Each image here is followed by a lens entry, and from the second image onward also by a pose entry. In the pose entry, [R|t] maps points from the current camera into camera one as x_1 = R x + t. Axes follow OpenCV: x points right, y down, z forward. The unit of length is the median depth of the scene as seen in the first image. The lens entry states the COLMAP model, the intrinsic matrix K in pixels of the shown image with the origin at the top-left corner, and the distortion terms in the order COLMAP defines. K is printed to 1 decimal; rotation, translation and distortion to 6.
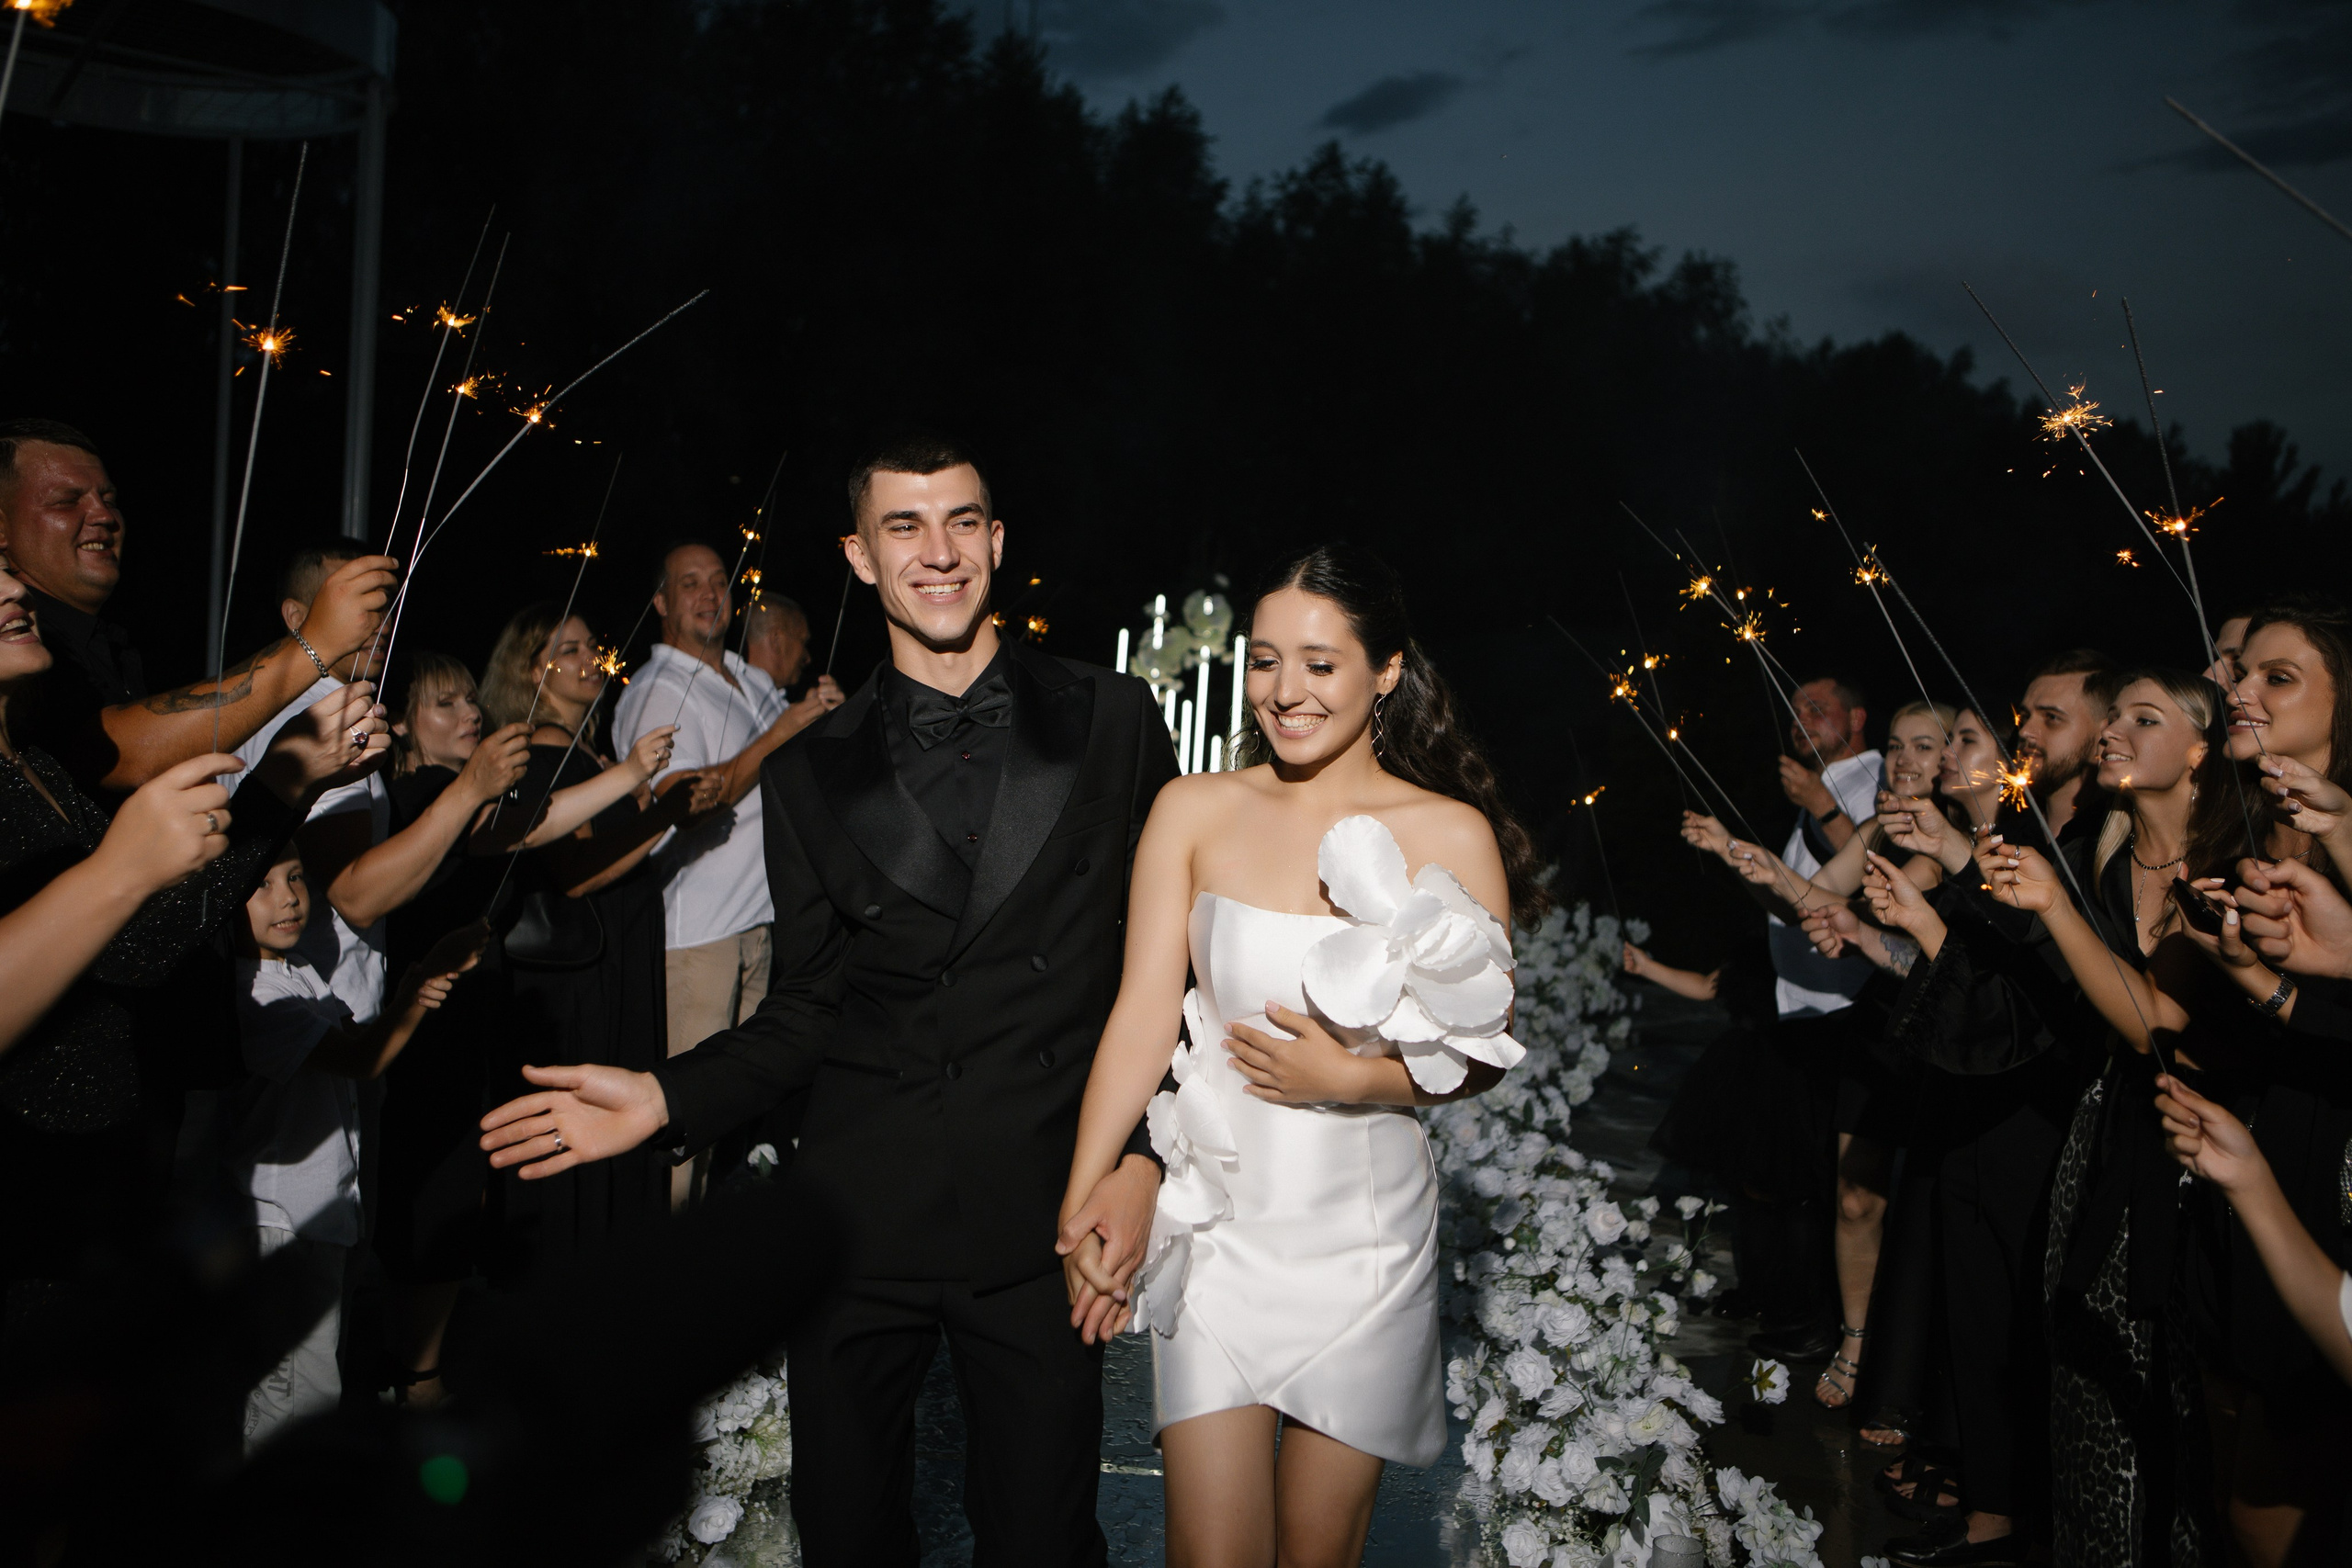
lens RADIAL K [[2164.8, 0, 1164.9], [0, 2164.8, 764.9], [0, 0, 1]] dist [-0.086133, 0.062312]
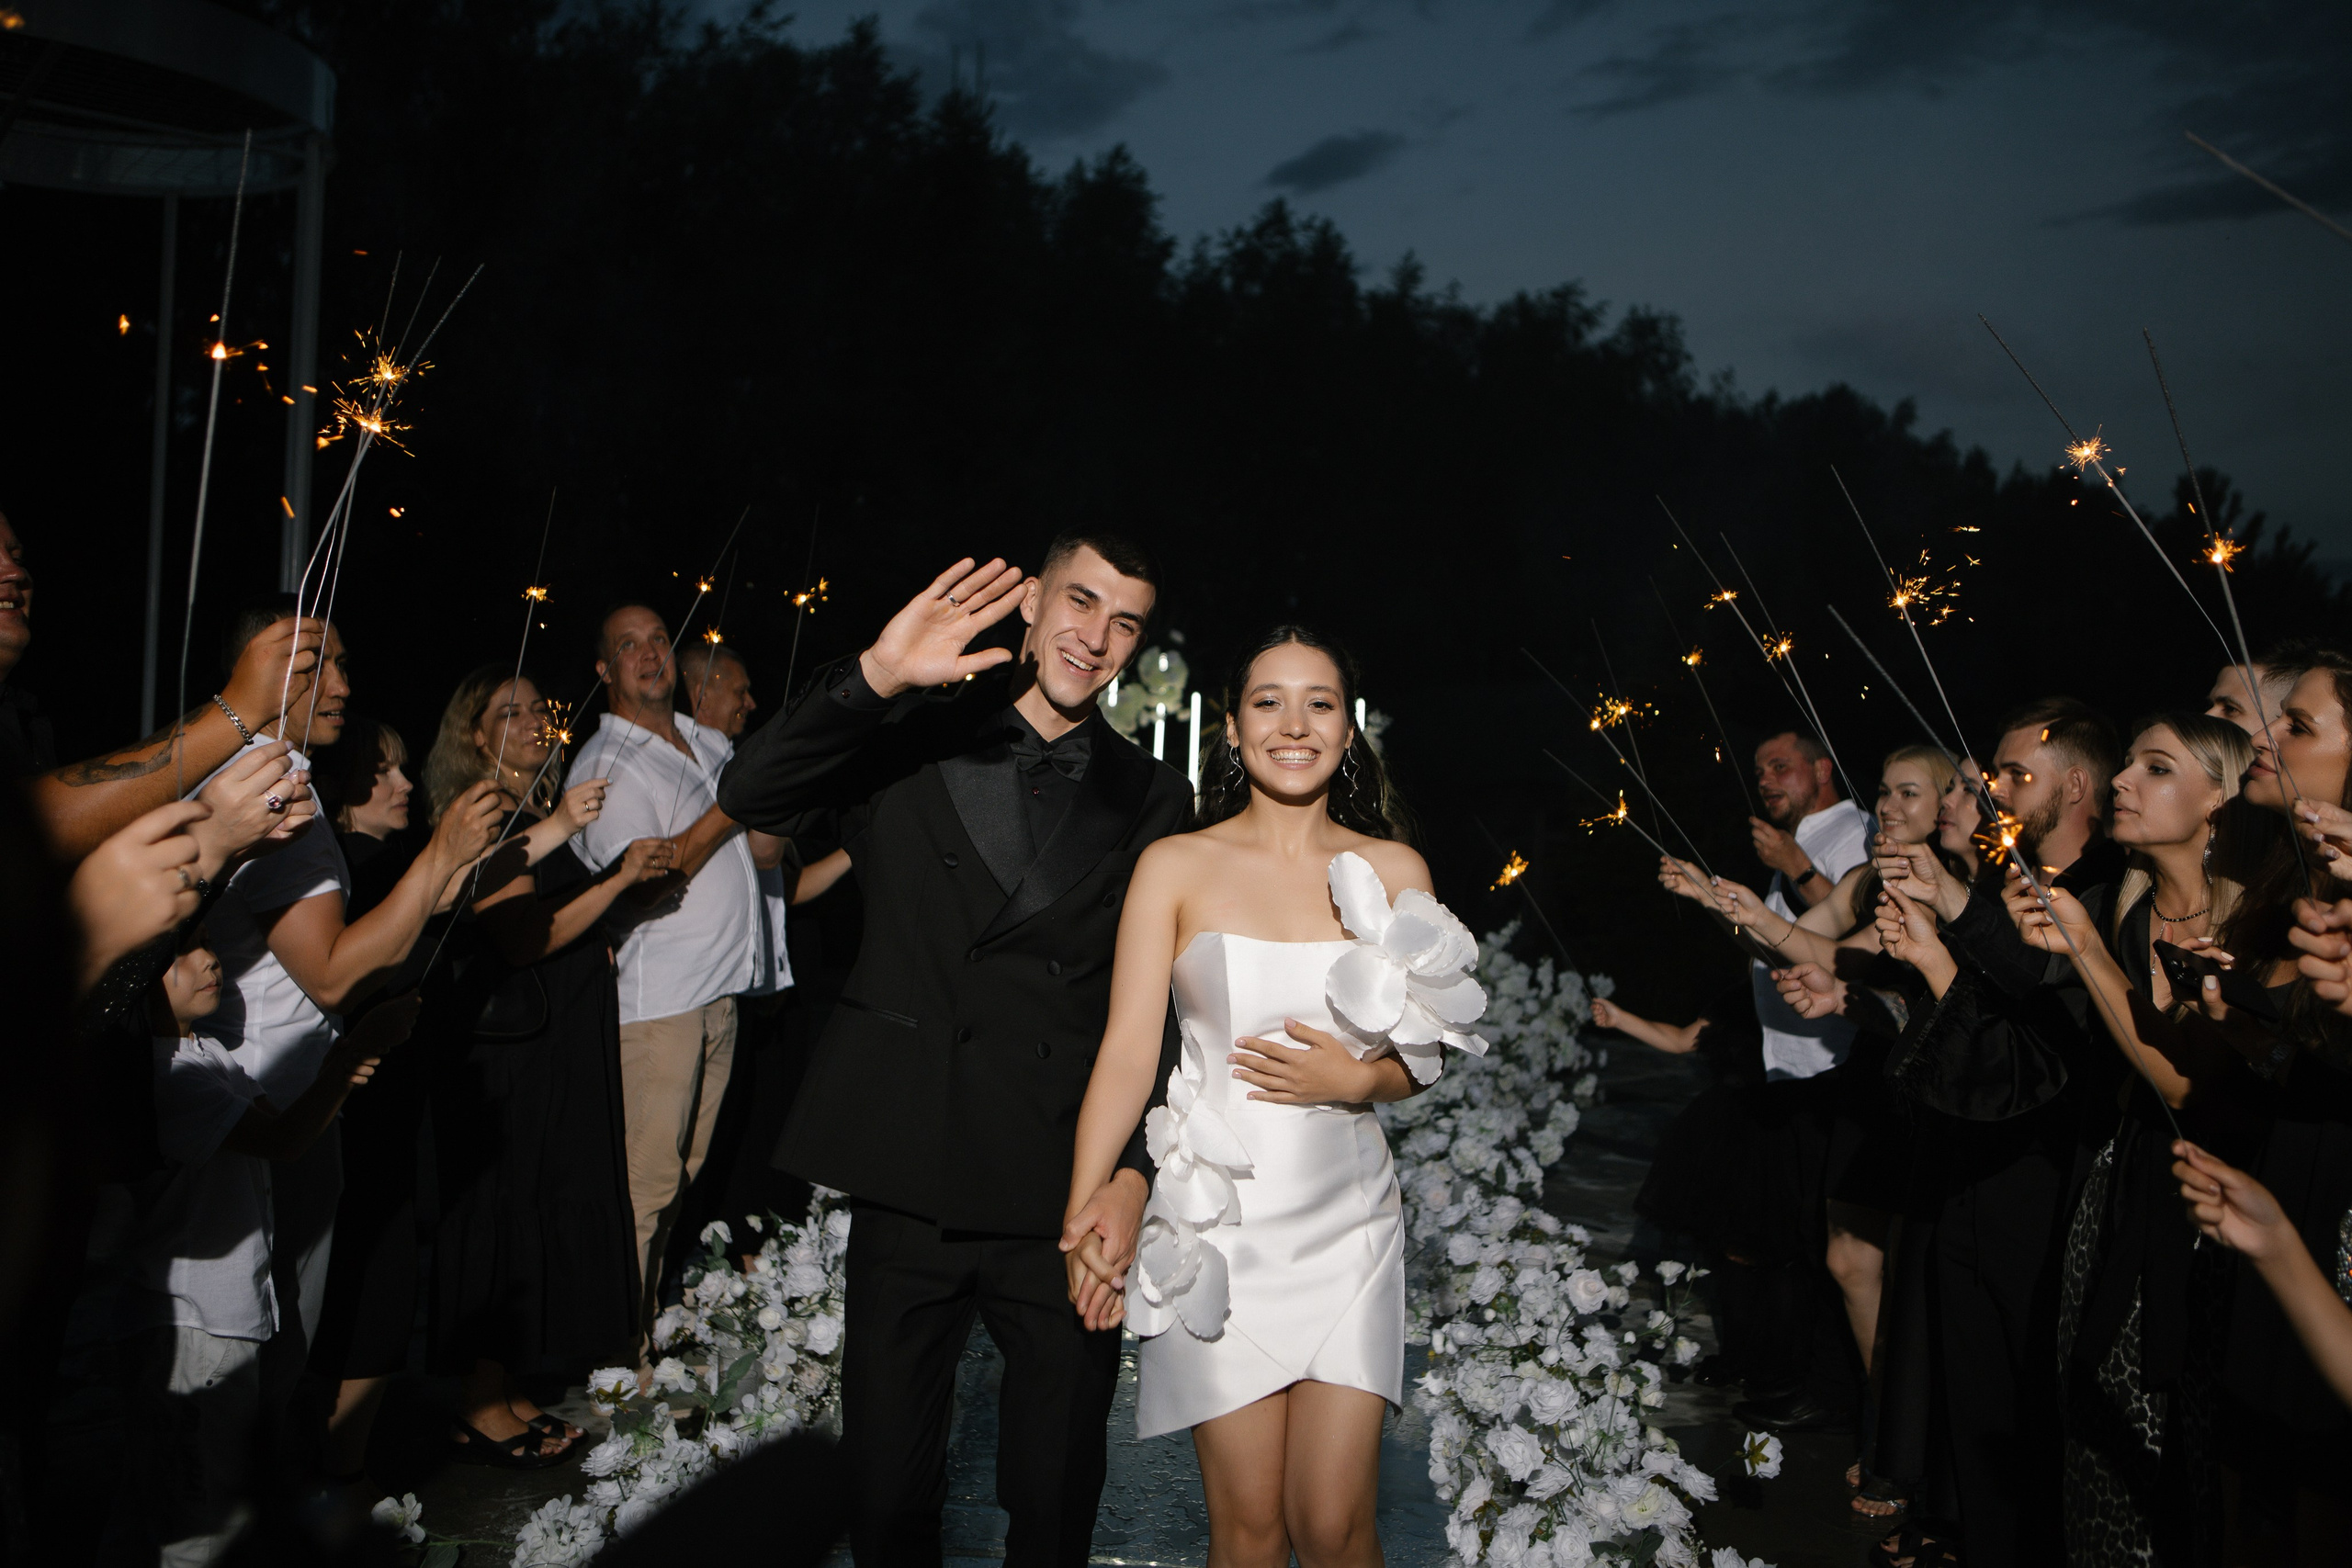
lens RADIAL K [[2164.8, 0, 1164.5], [0, 2164.8, 793.4], [0, 0, 1]] dist [-0.086133, 0.062312]
pose [[0.999706, -0.010718, 0.021742, -0.002391], [0.011005, 0.999853, -0.013143, -0.000812], [-0.021598, 0.013378, 0.999677, 0.013910]]
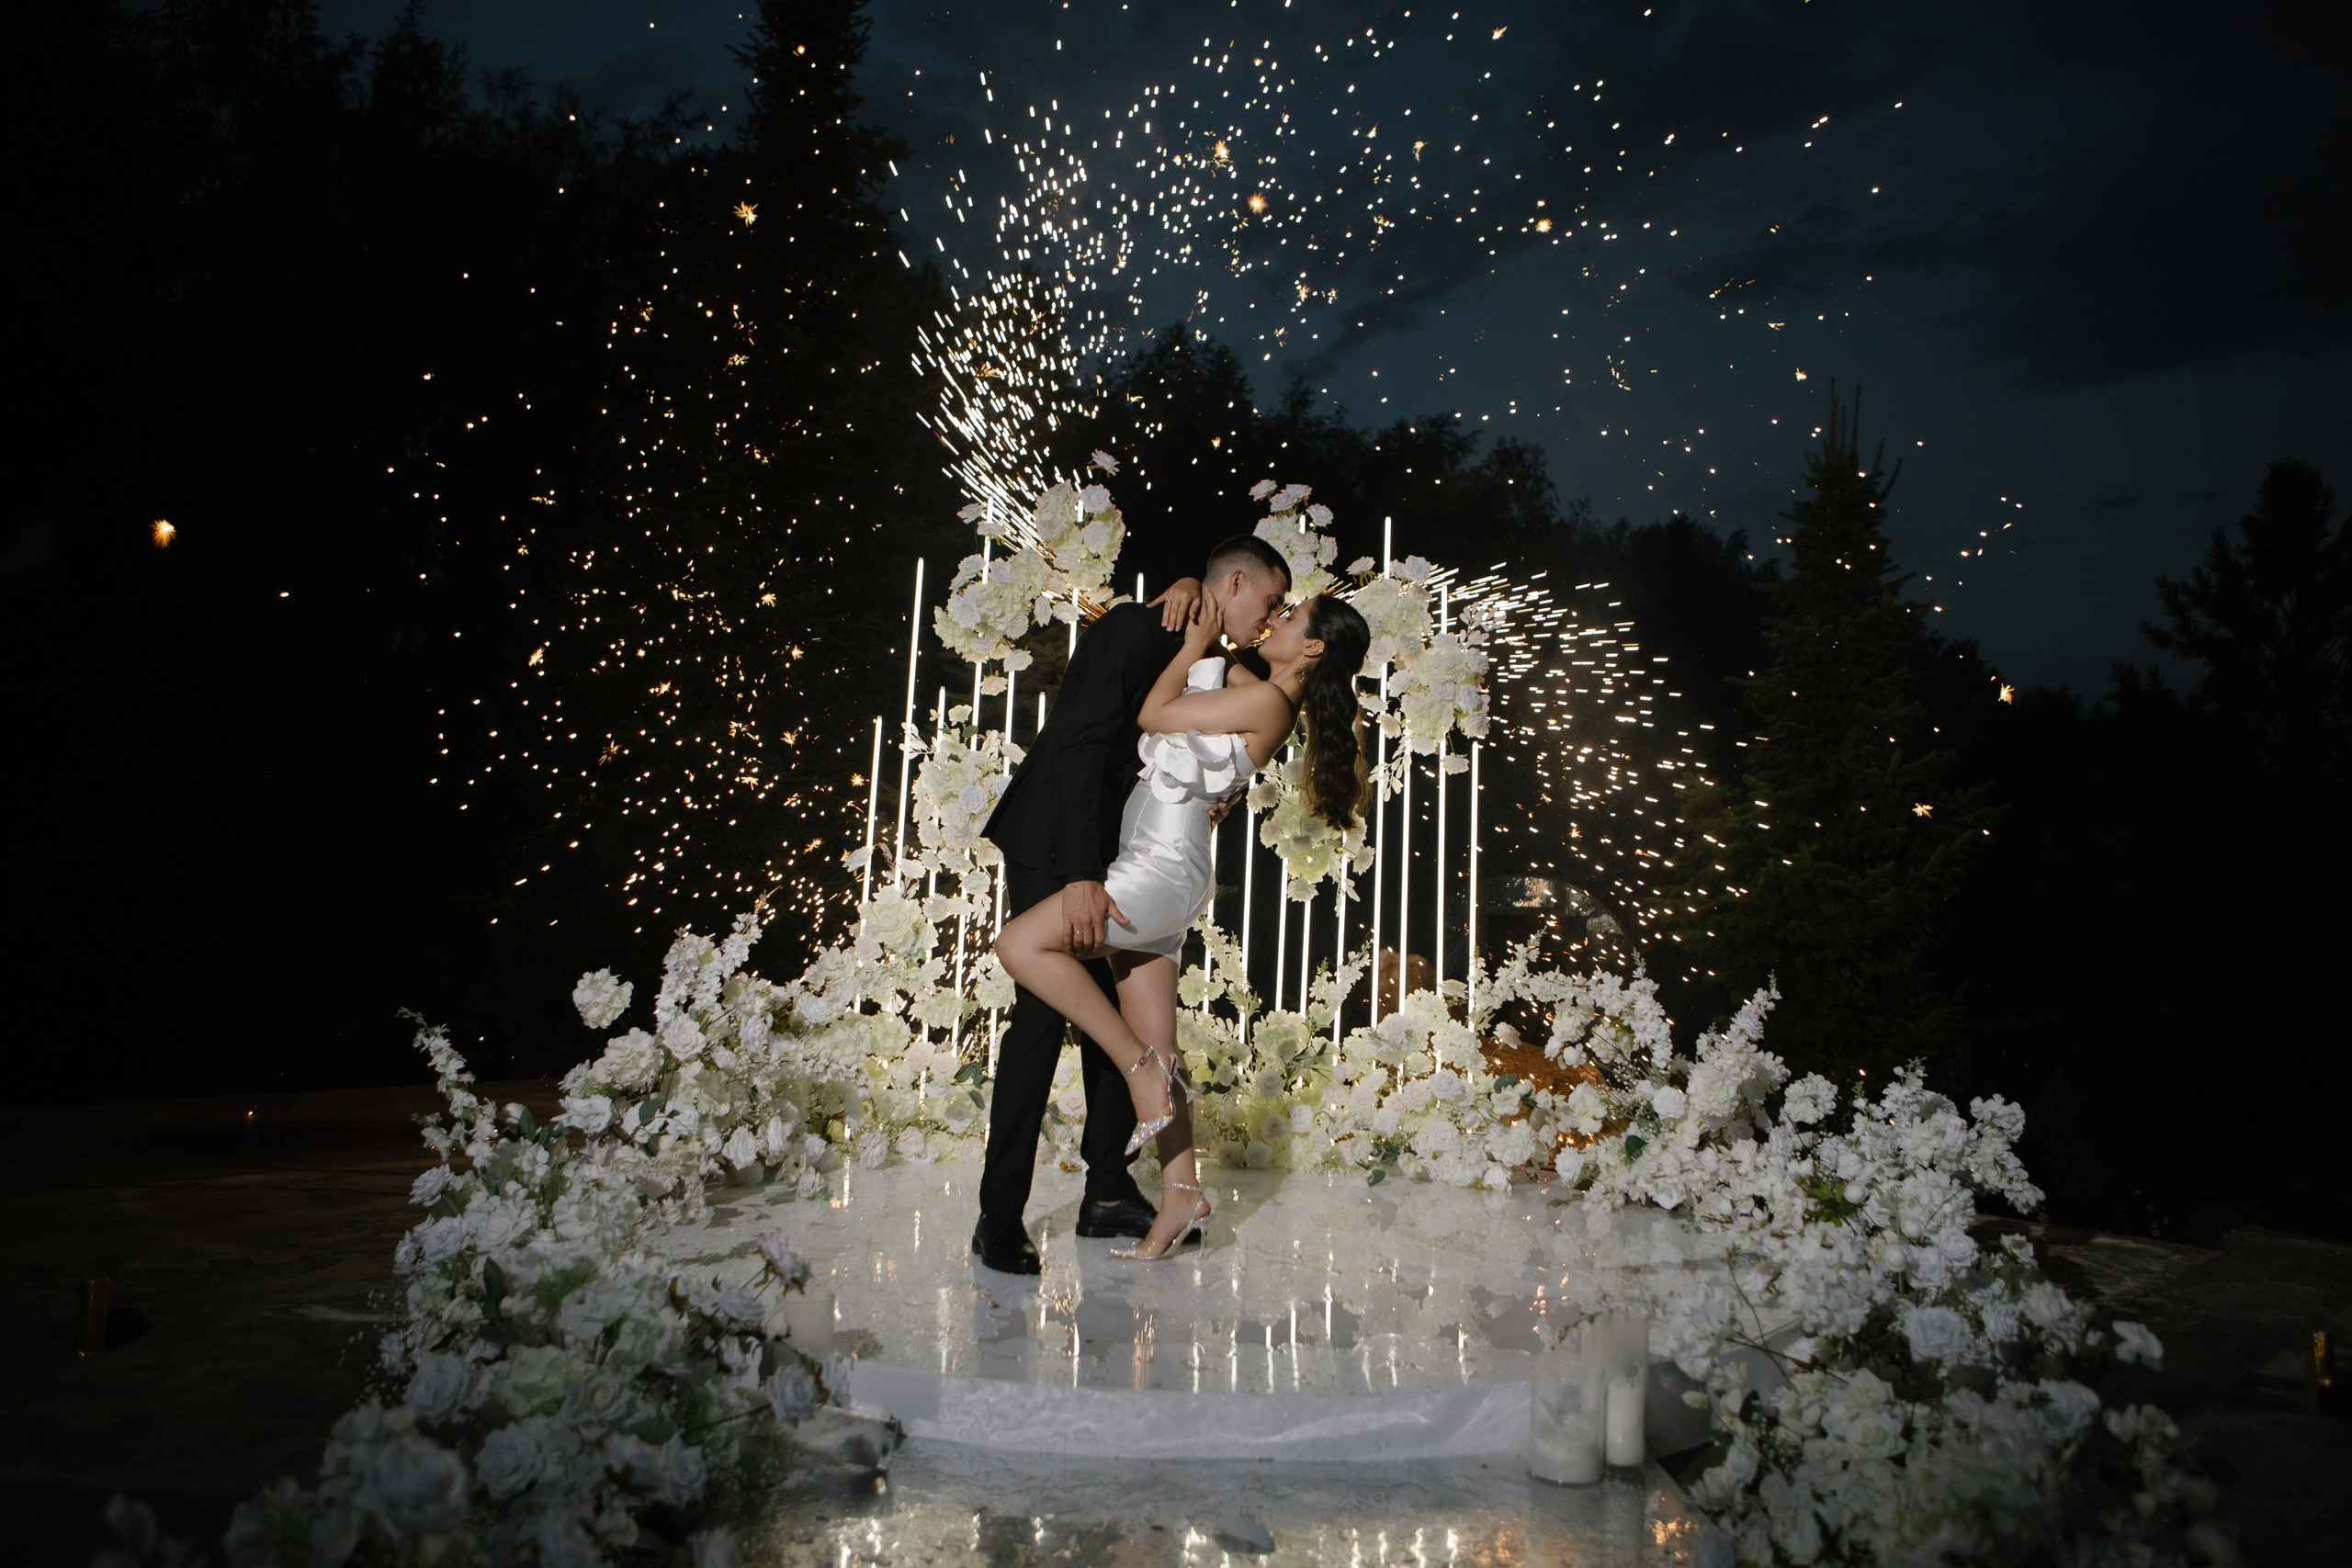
lens RADIAL K [[1945.4, 0, 1196.5], [0, 1945.4, 798.9], [0, 0, 1]] dist [-0.101736, 0.059478]
pose [[0.996147, -0.010738, 0.087039, 0.008231], [0.015970, 0.998093, -0.059631, 0.033946], [-0.086232, 0.060791, 0.994419, 0.696496]]
